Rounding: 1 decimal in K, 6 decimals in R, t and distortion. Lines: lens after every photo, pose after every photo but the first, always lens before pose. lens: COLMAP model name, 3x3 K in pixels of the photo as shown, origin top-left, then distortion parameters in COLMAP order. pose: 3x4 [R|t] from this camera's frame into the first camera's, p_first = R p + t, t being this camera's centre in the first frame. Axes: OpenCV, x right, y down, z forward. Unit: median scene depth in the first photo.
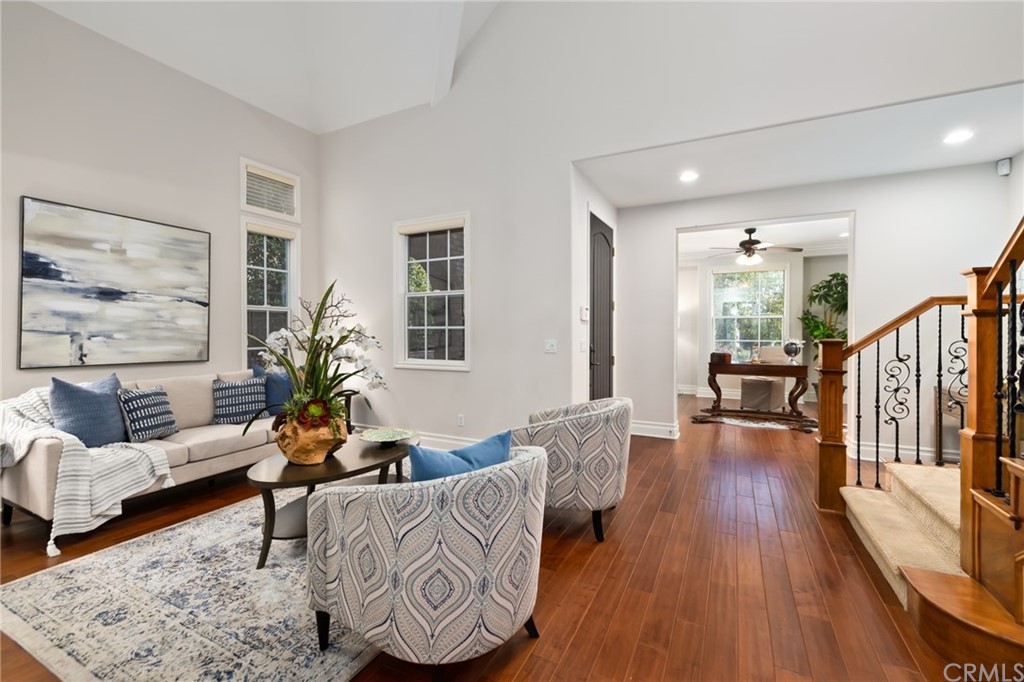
lens RADIAL K [[444.0, 0, 509.6], [0, 444.0, 339.4], [0, 0, 1]] dist [-0.004392, -0.000619]
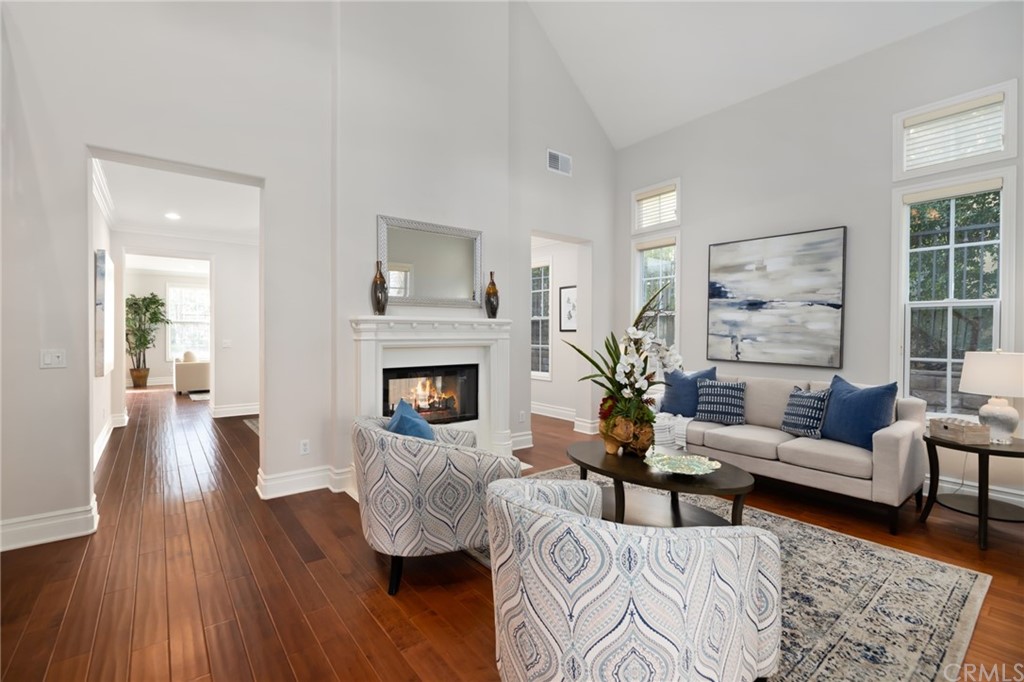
lens RADIAL K [[444.0, 0, 509.6], [0, 444.0, 339.4], [0, 0, 1]] dist [-0.004392, -0.000619]
pose [[-0.416012, 0.008380, -0.909320, 0.489245], [-0.025751, 0.999448, 0.020992, -0.014116], [0.908994, 0.032149, -0.415567, 0.876767]]
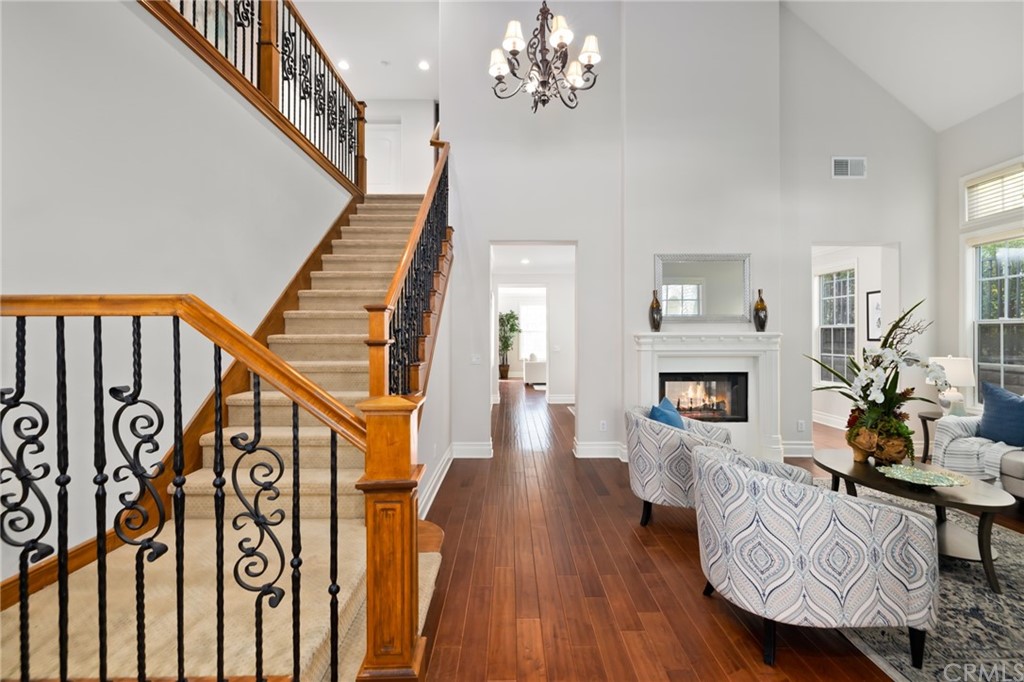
lens RADIAL K [[444.0, 0, 509.6], [0, 444.0, 339.4], [0, 0, 1]] dist [-0.004392, -0.000619]
pose [[-0.893684, 0.003191, -0.448686, 0.671836], [-0.009737, 0.999601, 0.026502, -0.048098], [0.448591, 0.028053, -0.893297, 1.170308]]
